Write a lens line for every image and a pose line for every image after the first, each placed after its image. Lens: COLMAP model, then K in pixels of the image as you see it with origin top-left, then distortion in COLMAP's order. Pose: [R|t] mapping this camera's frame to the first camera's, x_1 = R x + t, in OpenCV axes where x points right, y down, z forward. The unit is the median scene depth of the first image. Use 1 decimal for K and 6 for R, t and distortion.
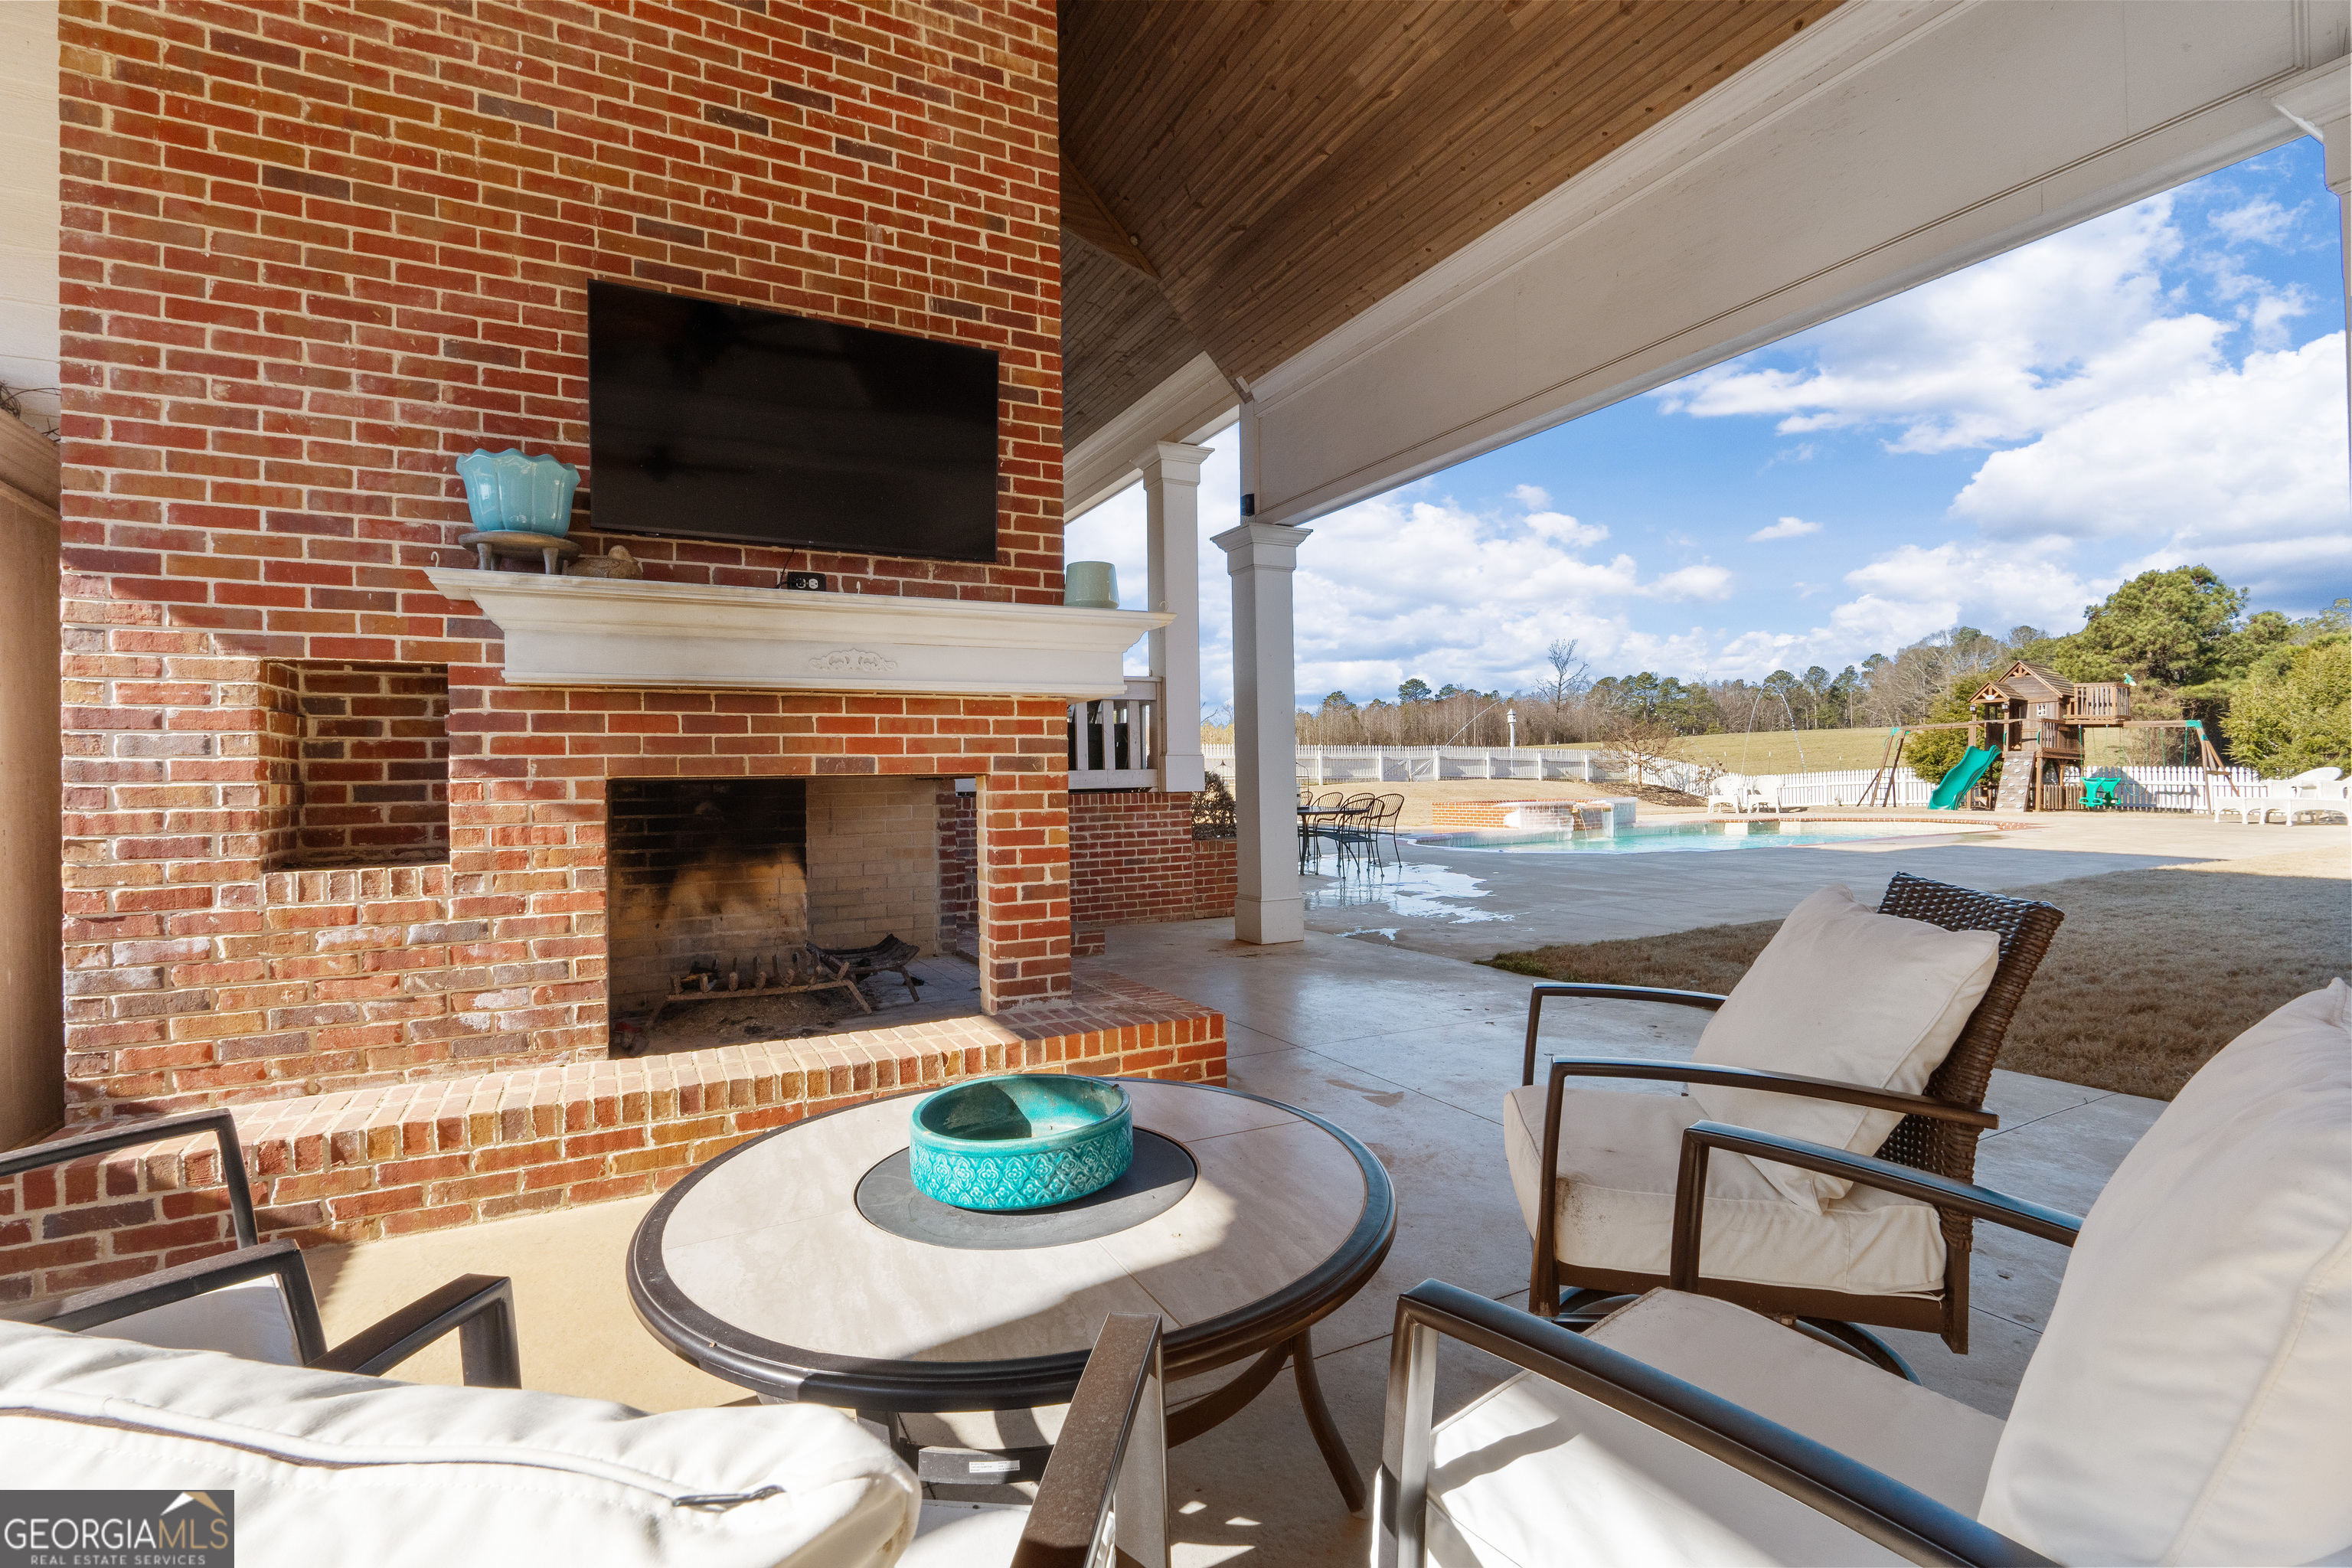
lens RADIAL K [[1090.4, 0, 1184.8], [0, 1090.4, 800.8], [0, 0, 1]] dist [0.000283, 0.000114]
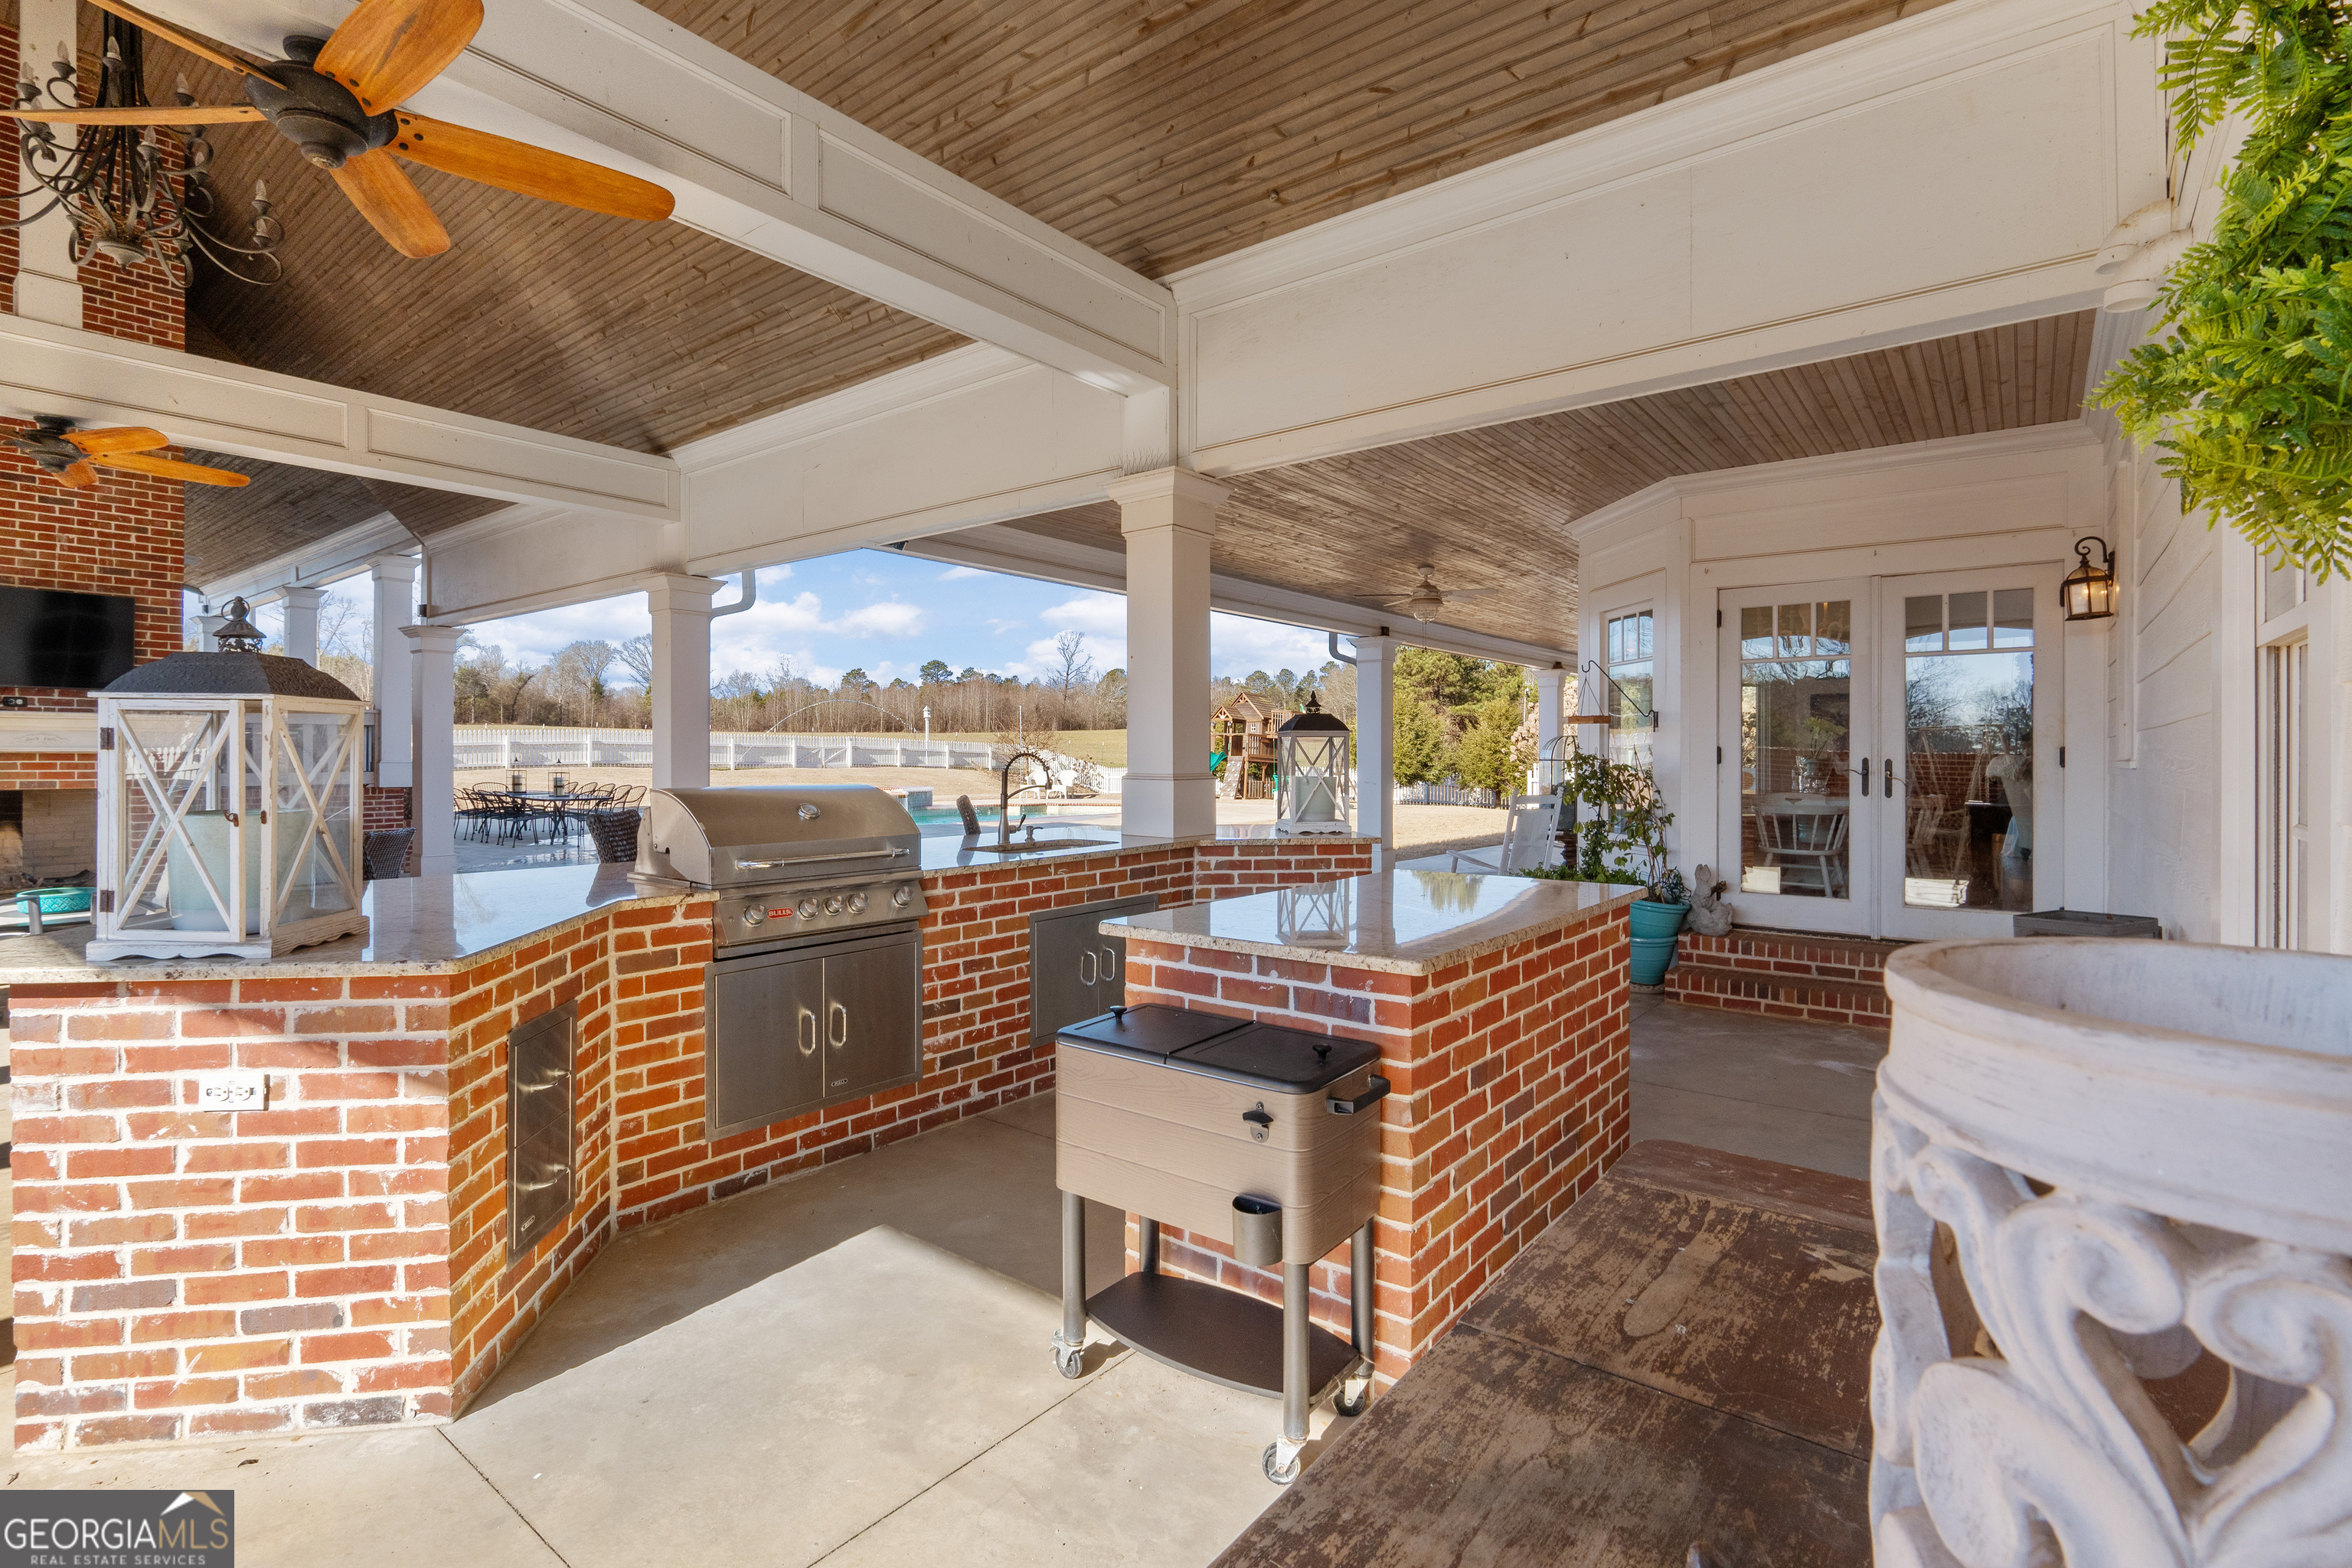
lens RADIAL K [[1090.4, 0, 1167.4], [0, 1090.4, 778.5], [0, 0, 1]] dist [0.000283, 0.000114]
pose [[0.914553, 0.013586, 0.404239, 0.076394], [-0.012414, 0.999908, -0.005521, -0.005275], [-0.404277, 0.000031, 0.914637, -0.167299]]
